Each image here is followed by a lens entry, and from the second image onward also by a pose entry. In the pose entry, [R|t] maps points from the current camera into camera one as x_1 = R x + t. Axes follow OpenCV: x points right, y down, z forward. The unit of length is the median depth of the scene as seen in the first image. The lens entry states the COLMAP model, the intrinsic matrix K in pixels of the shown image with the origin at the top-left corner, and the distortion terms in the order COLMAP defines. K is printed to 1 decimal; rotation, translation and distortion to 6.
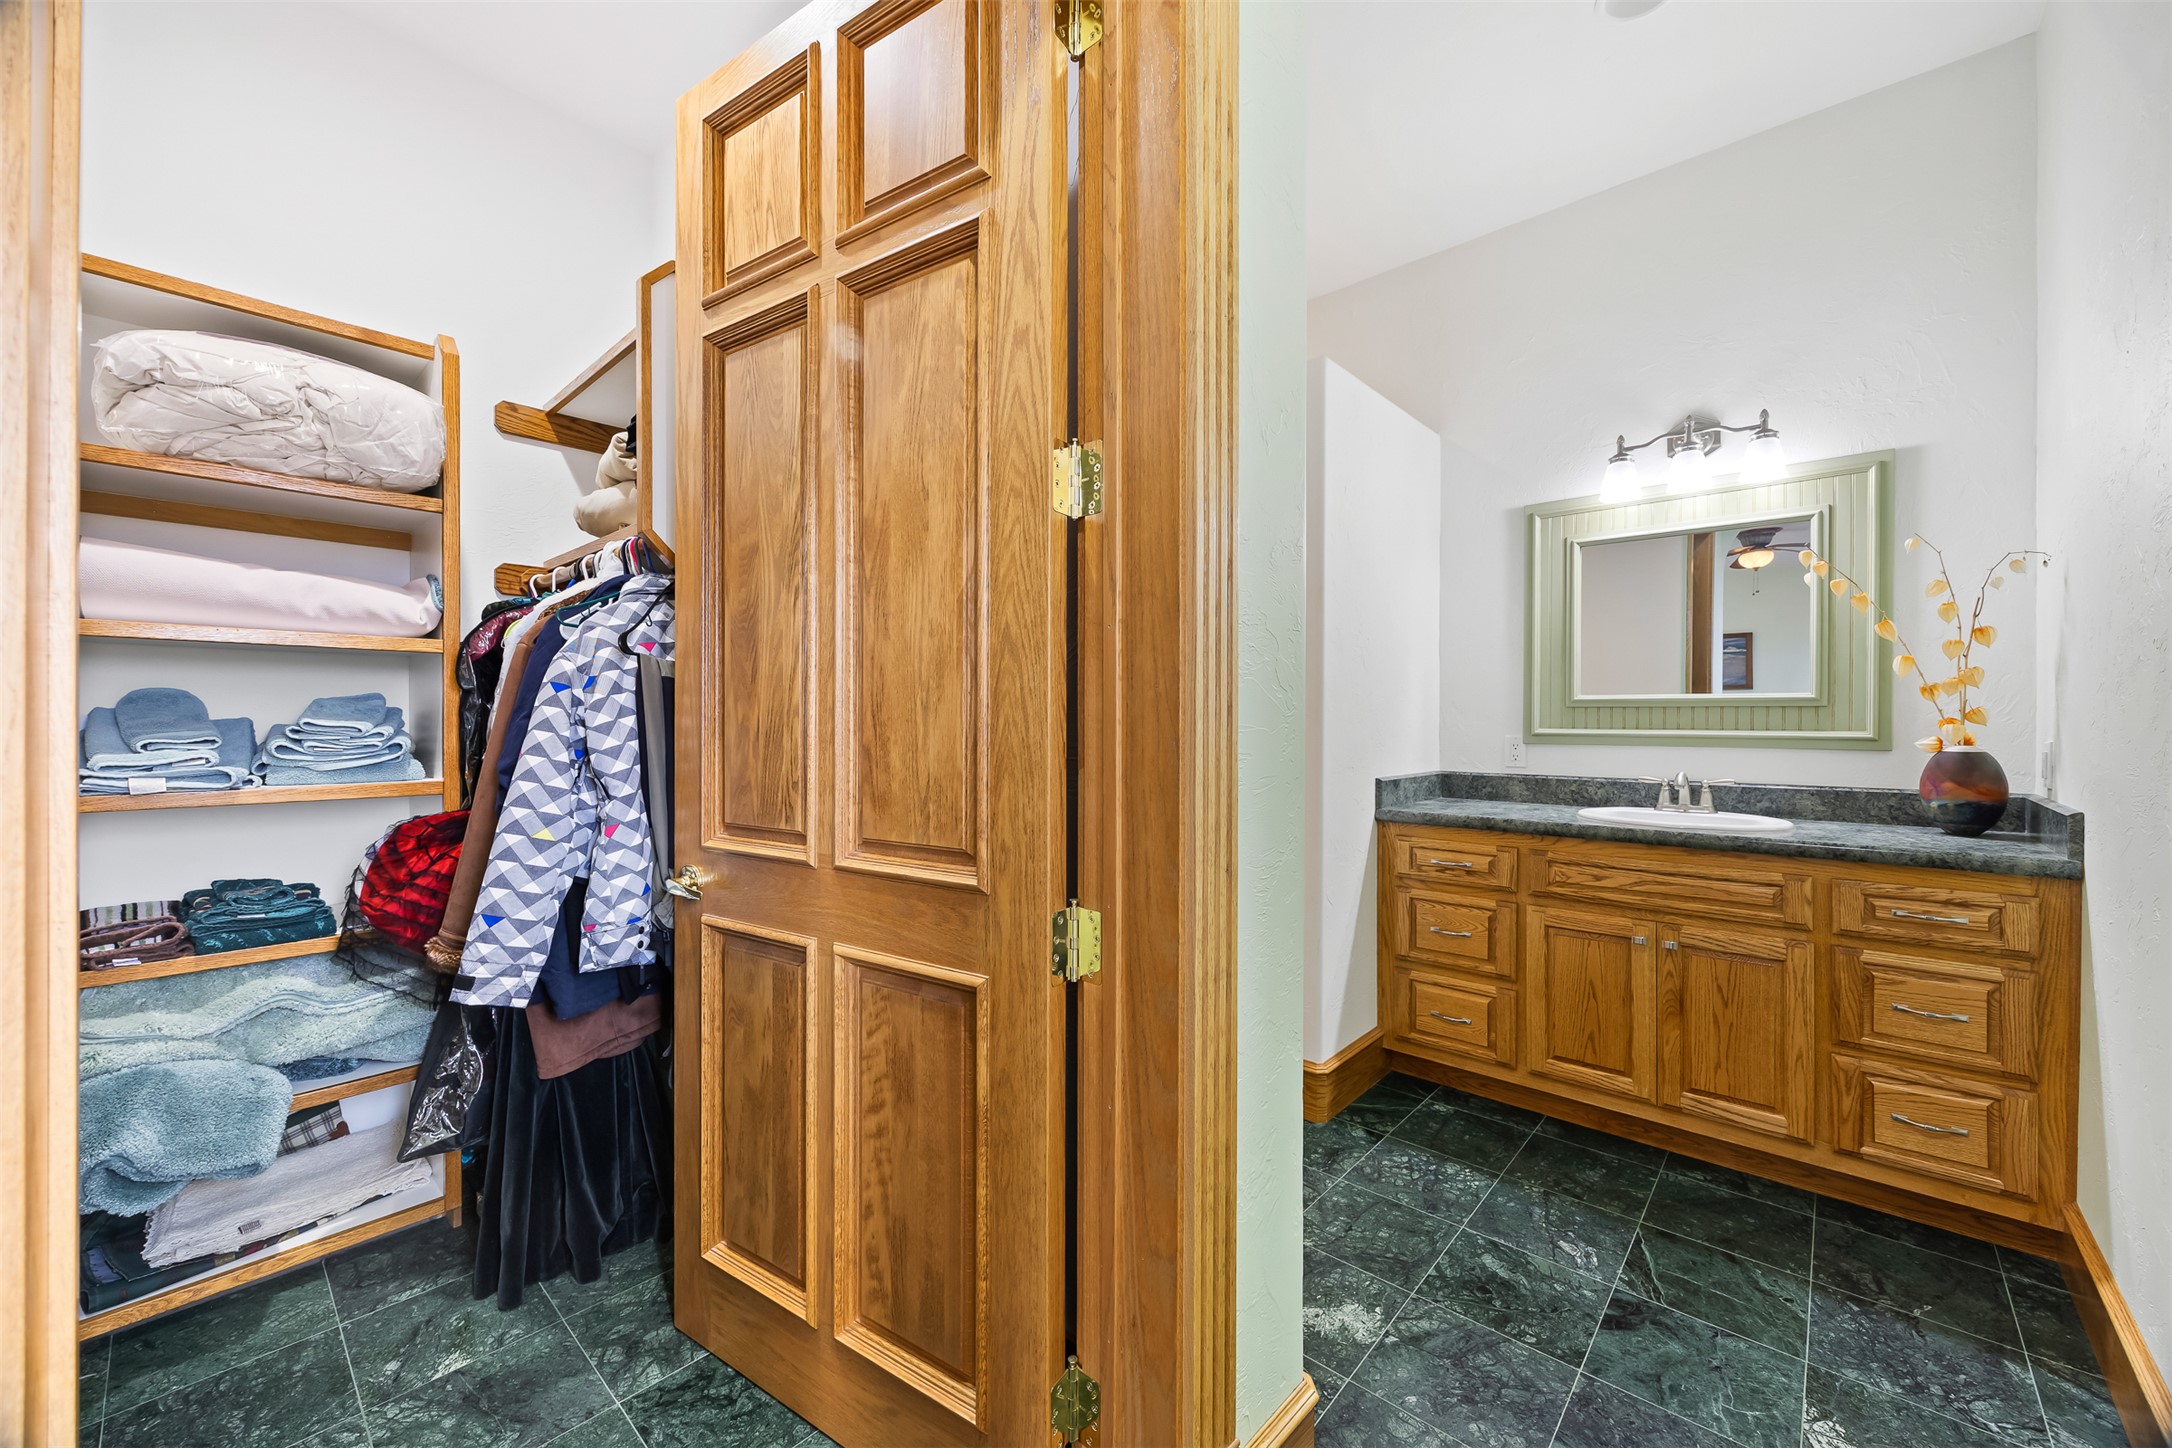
lens RADIAL K [[846.2, 0, 1081.2], [0, 846.2, 725.4], [0, 0, 1]] dist [0.000717, 0.000418]
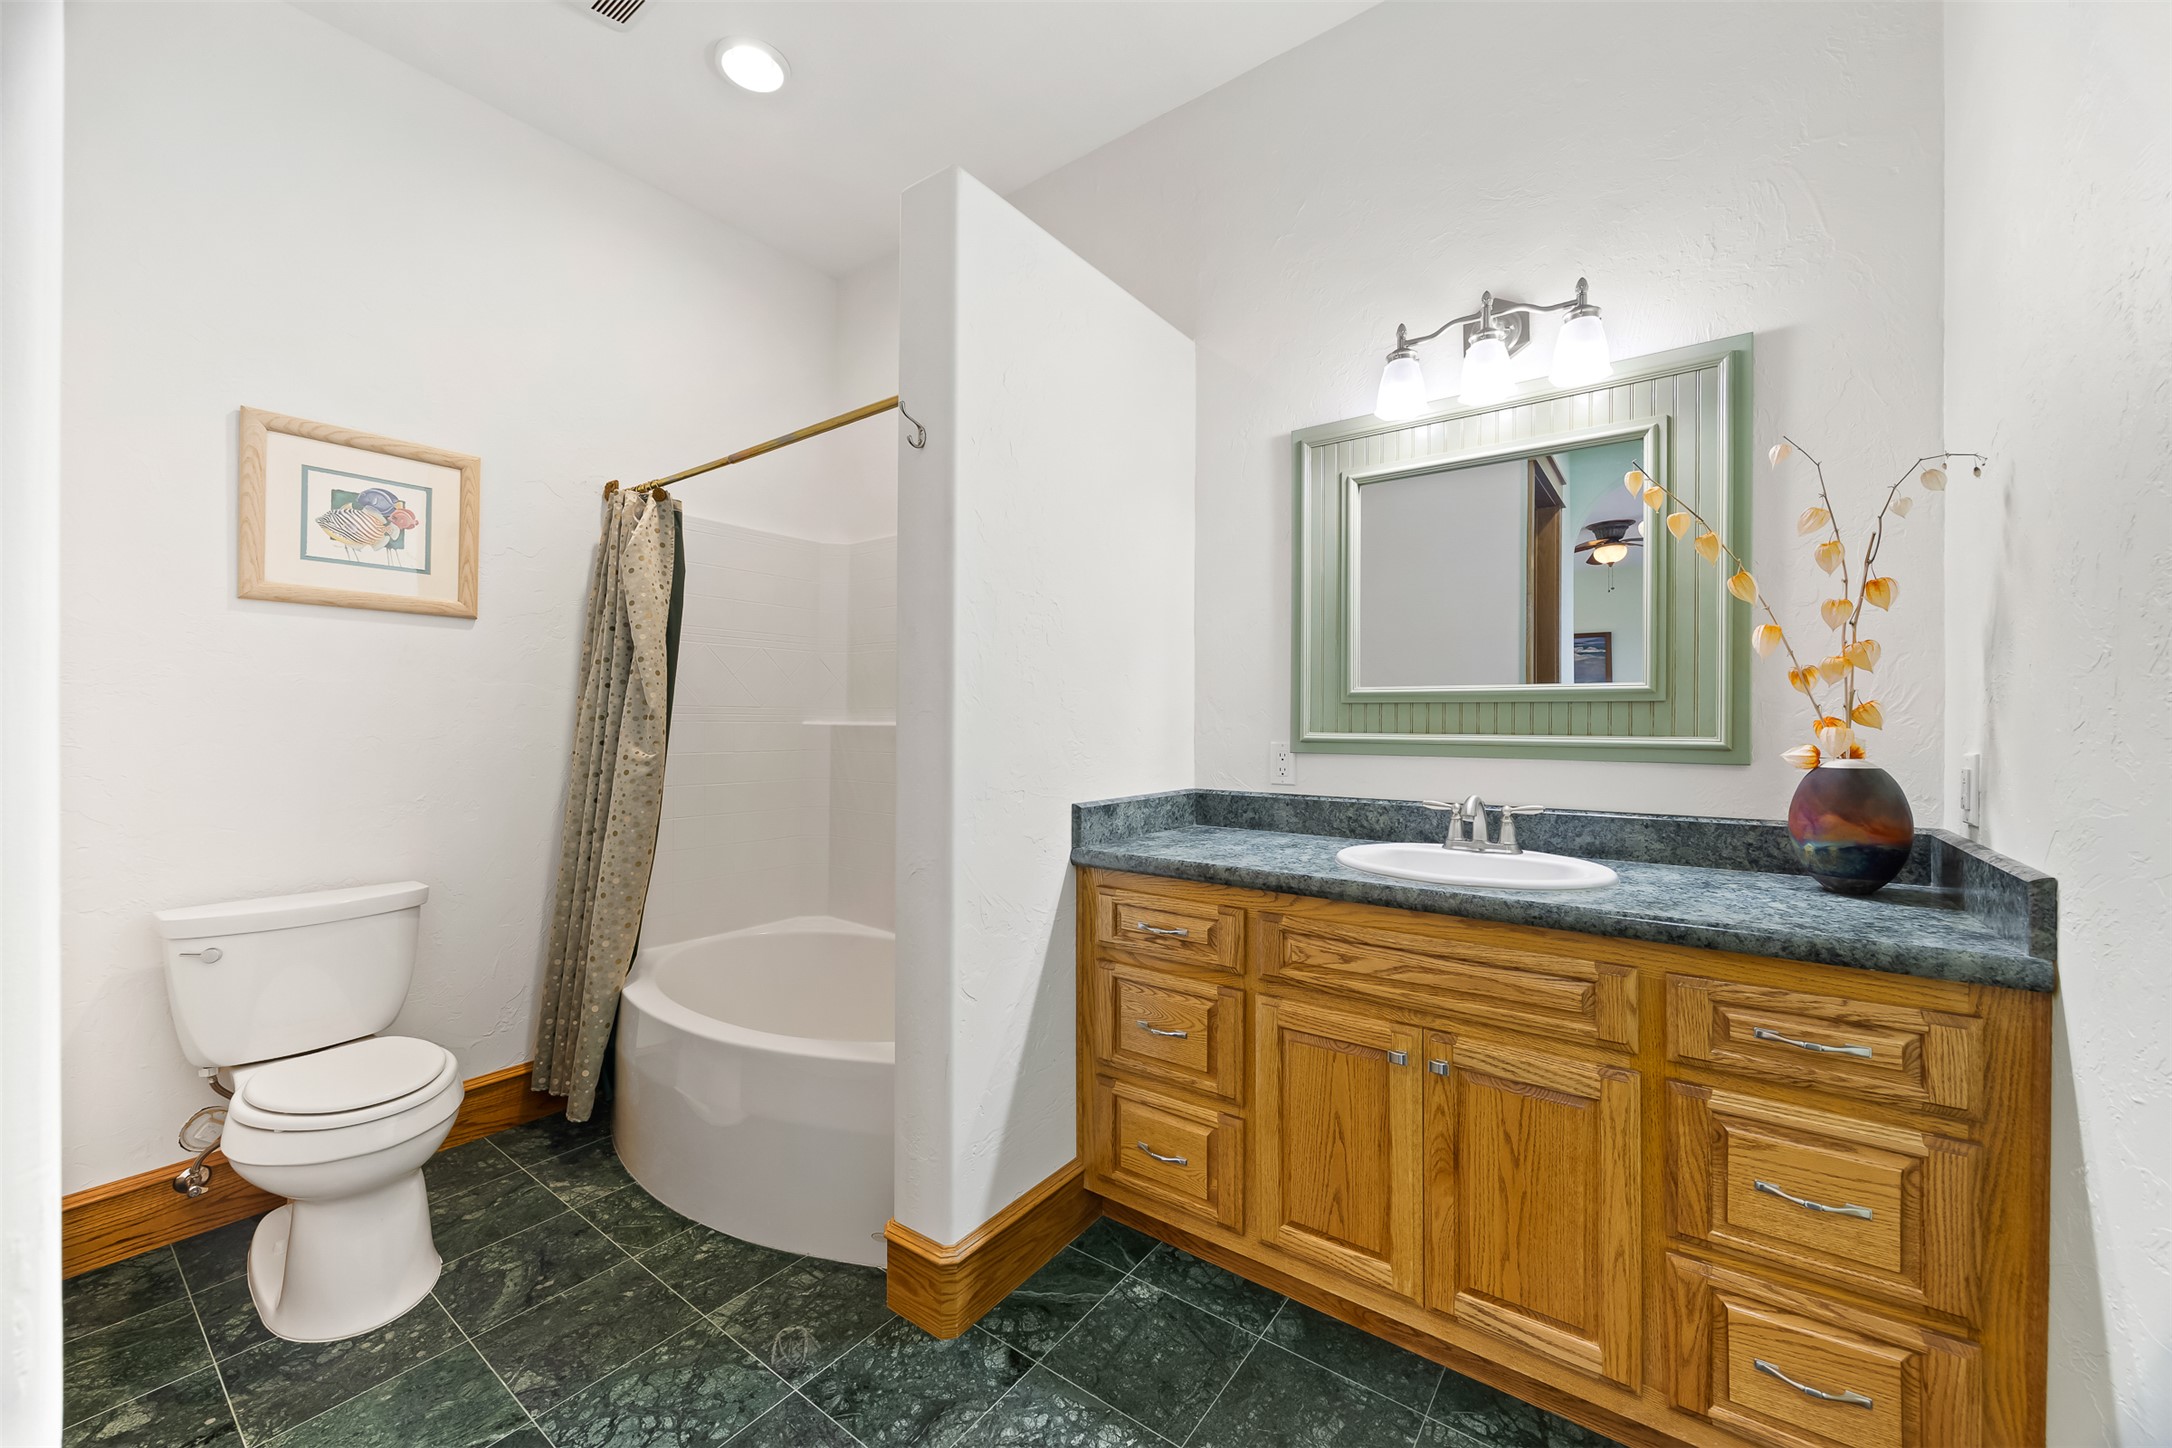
lens RADIAL K [[846.2, 0, 1074.9], [0, 846.2, 726.6], [0, 0, 1]] dist [0.000717, 0.000418]
pose [[0.995290, -0.004641, 0.096832, 0.348532], [0.004320, 0.999984, 0.003523, -0.005806], [-0.096847, -0.003088, 0.995294, 0.373386]]
